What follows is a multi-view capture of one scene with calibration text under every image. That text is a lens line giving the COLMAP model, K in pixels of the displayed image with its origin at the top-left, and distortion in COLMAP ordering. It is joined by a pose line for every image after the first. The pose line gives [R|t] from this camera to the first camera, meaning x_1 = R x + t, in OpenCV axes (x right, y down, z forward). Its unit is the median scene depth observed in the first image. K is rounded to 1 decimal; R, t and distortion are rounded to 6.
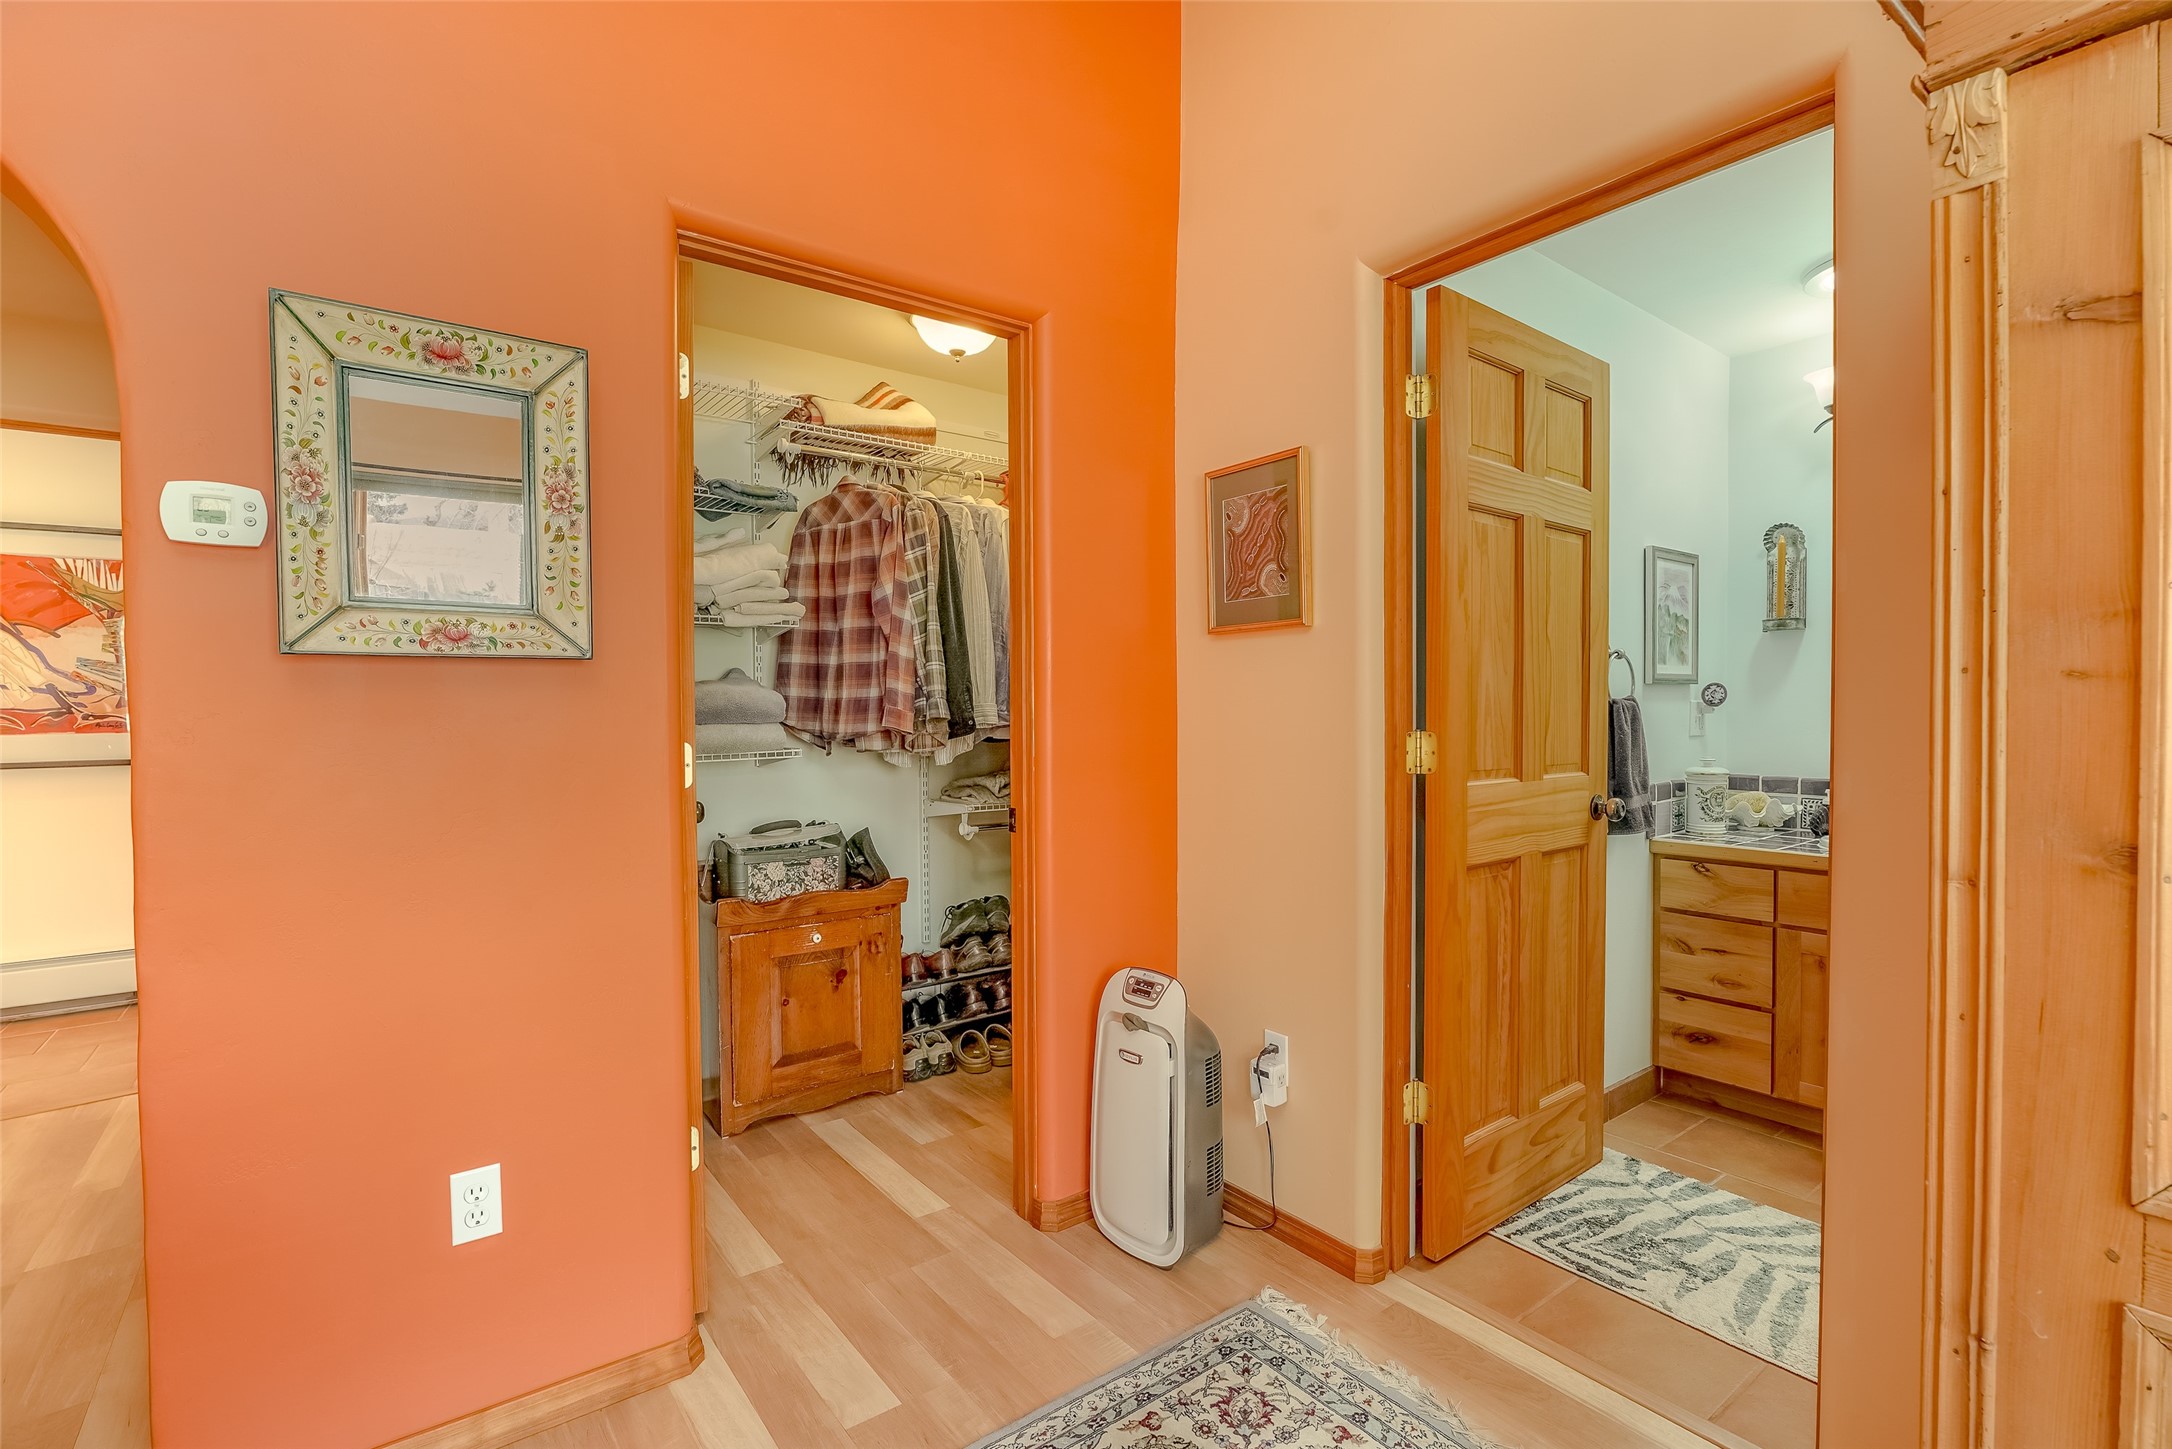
lens RADIAL K [[977.3, 0, 1089.6], [0, 977.3, 725.2], [0, 0, 1]] dist [-0.021524, 0.001596]
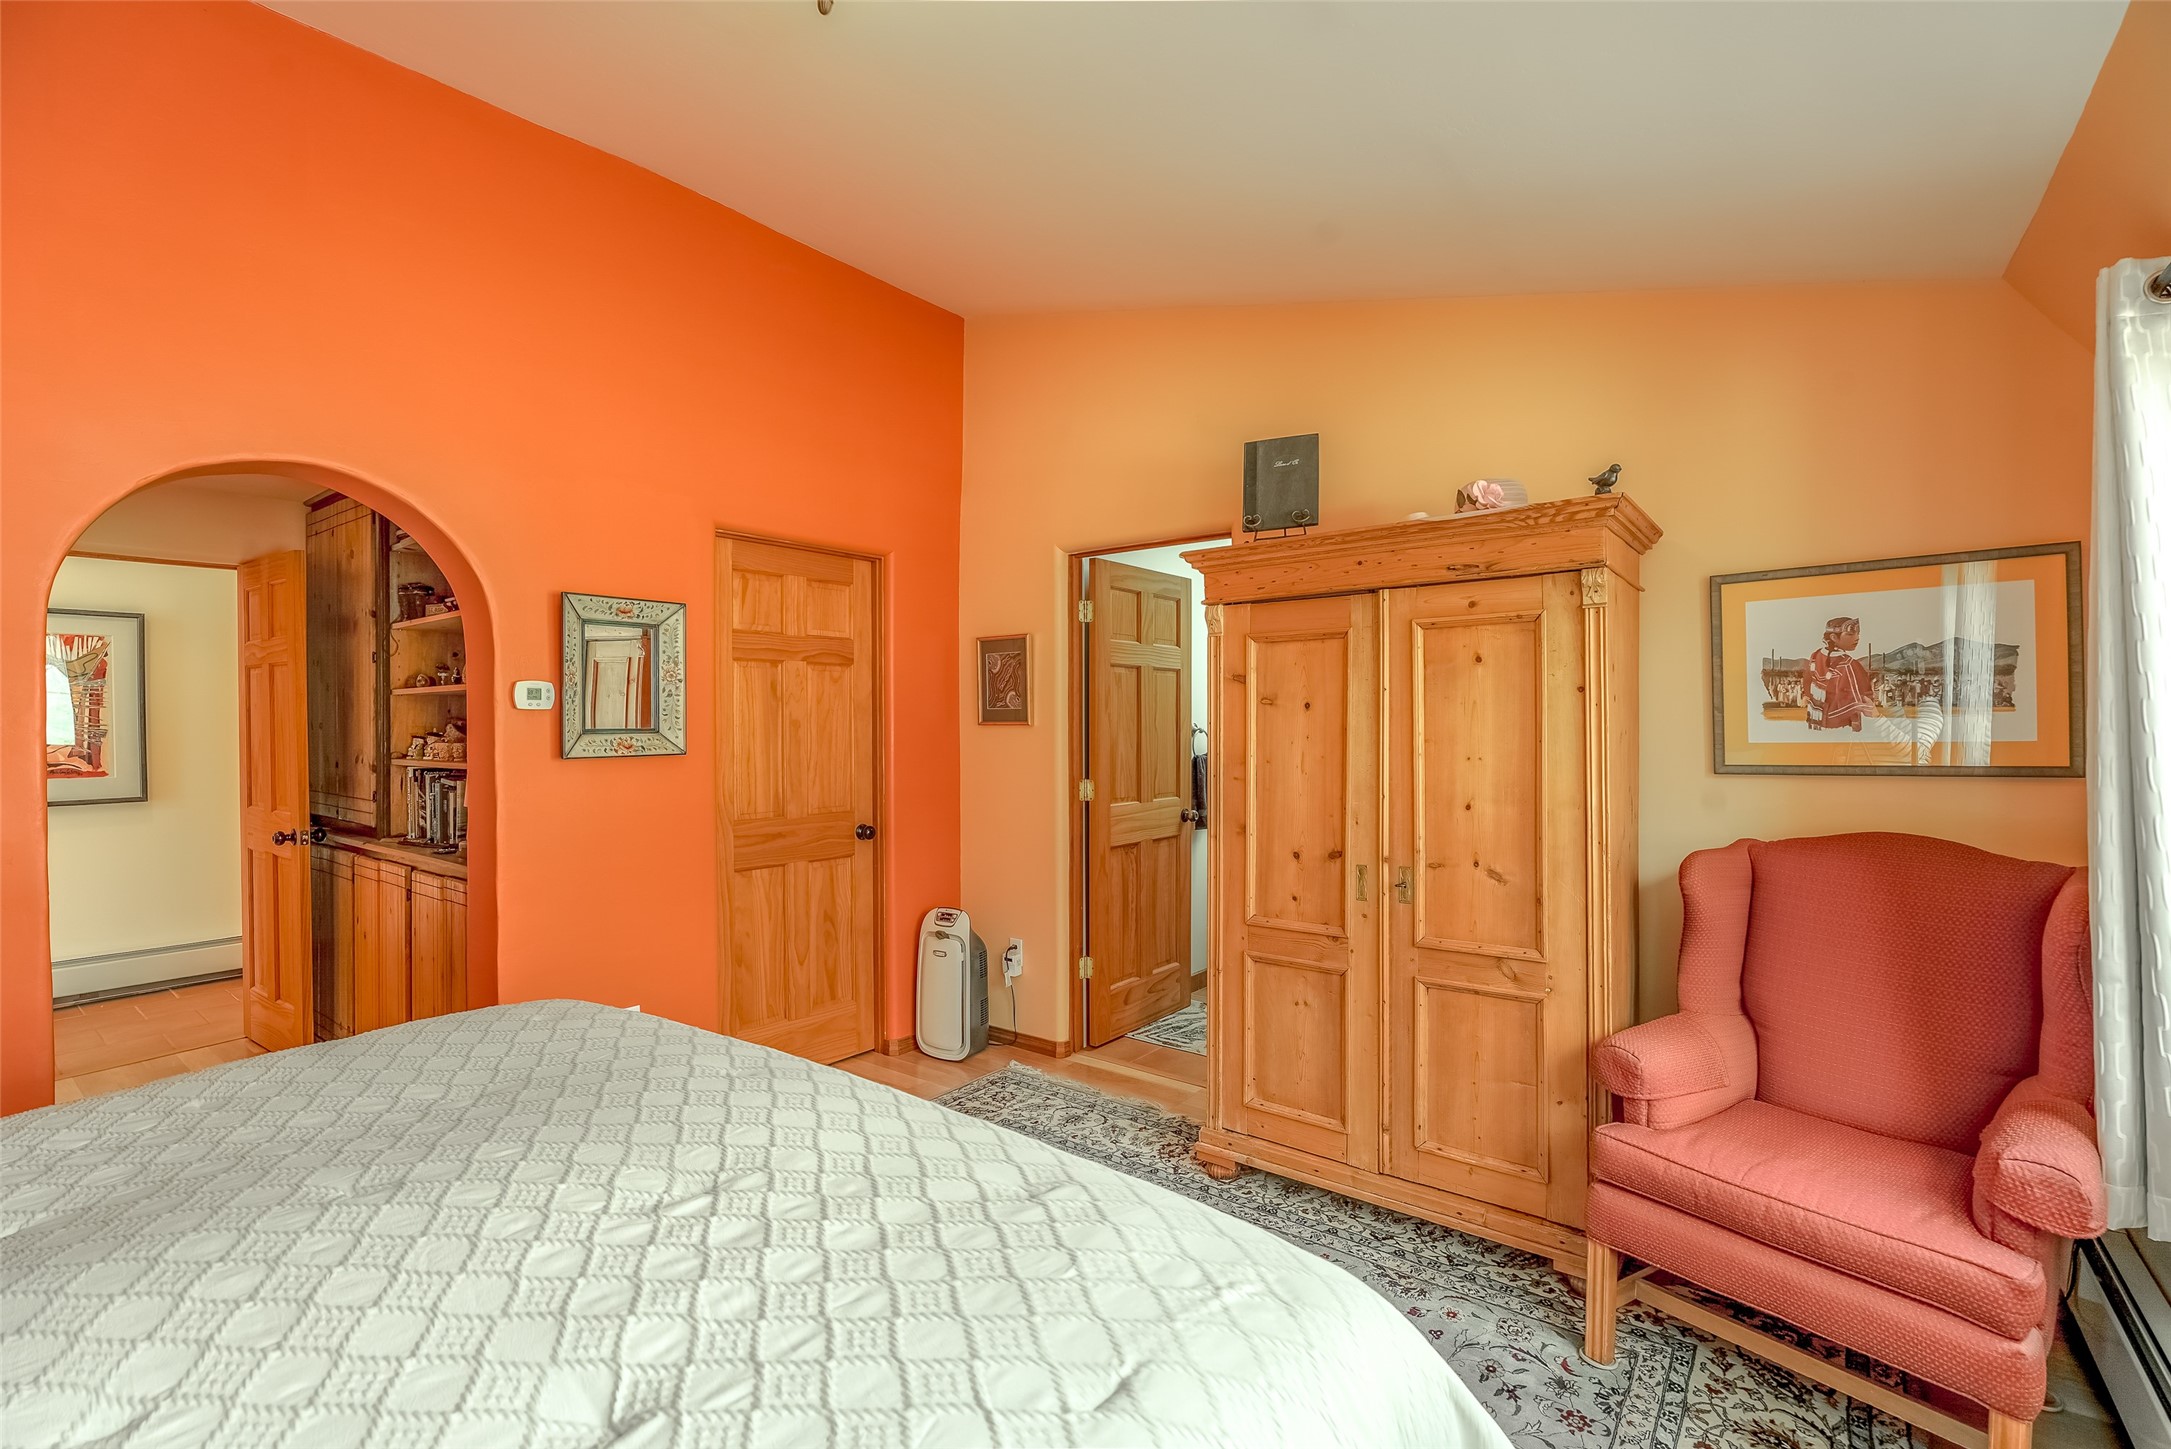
lens RADIAL K [[976.8, 0, 1083.2], [0, 976.8, 724.1], [0, 0, 1]] dist [-0.021524, 0.001596]
pose [[0.966847, 0.000270, 0.255356, -0.167691], [0.004108, 0.999854, -0.016610, -0.069263], [-0.255323, 0.017108, 0.966704, -0.877972]]
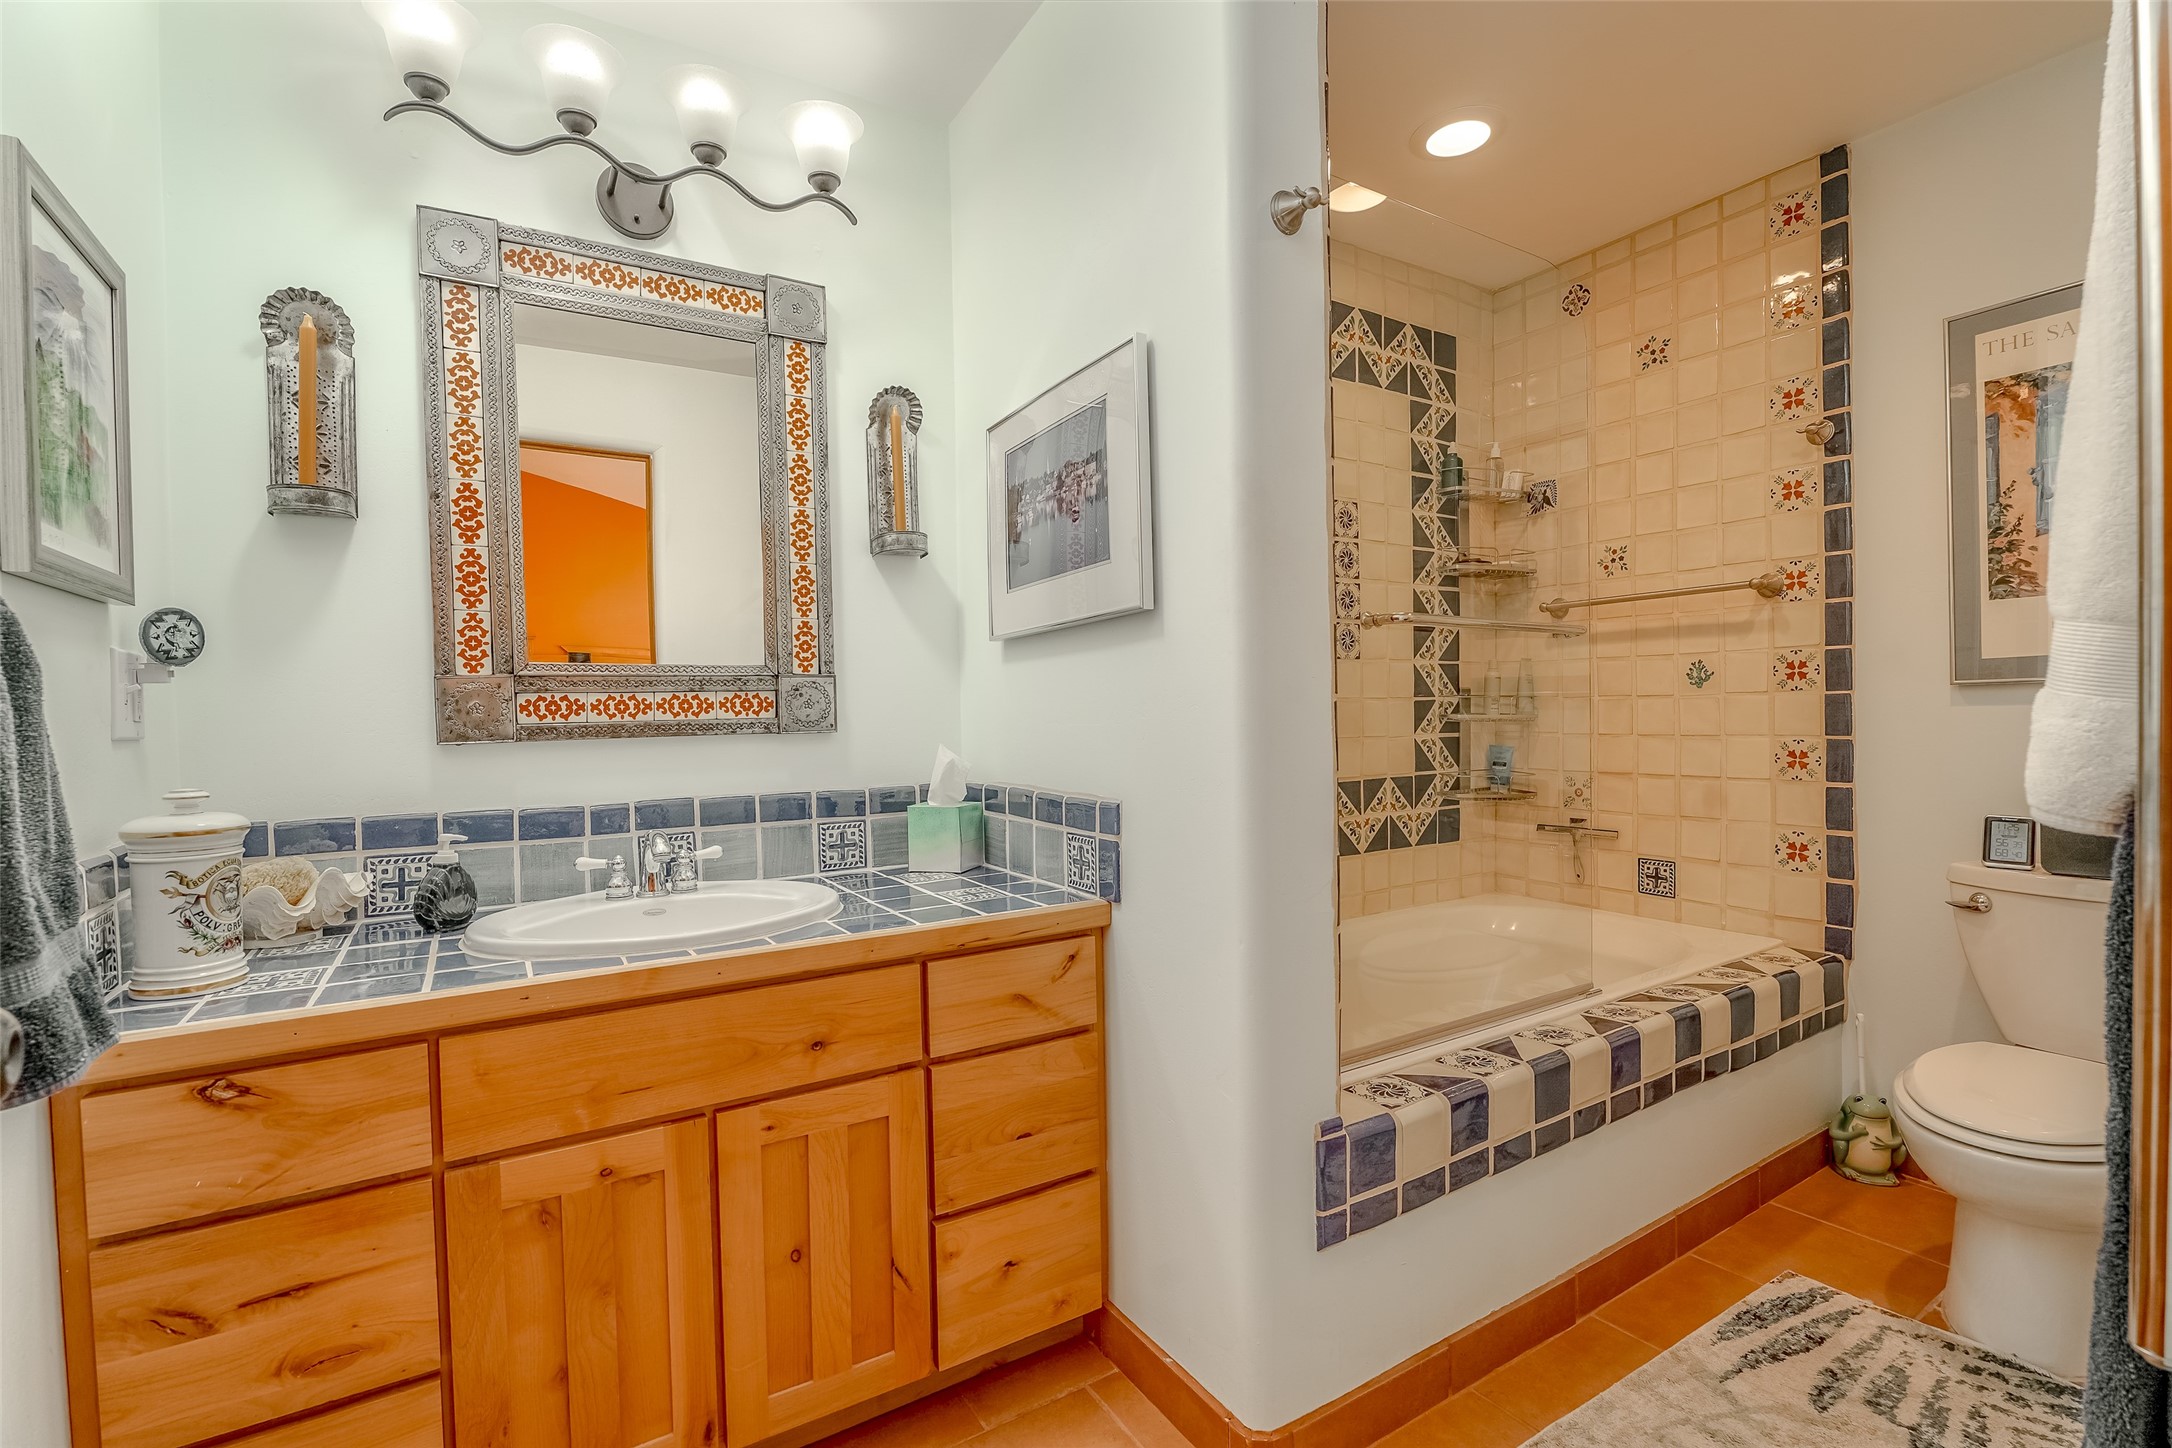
lens RADIAL K [[977.3, 0, 1094.9], [0, 977.3, 727.4], [0, 0, 1]] dist [-0.021524, 0.001596]
pose [[0.092836, -0.015800, 0.995556, 0.364392], [0.041030, 0.999085, 0.012030, 0.023778], [-0.994836, 0.039731, 0.093399, 0.758359]]
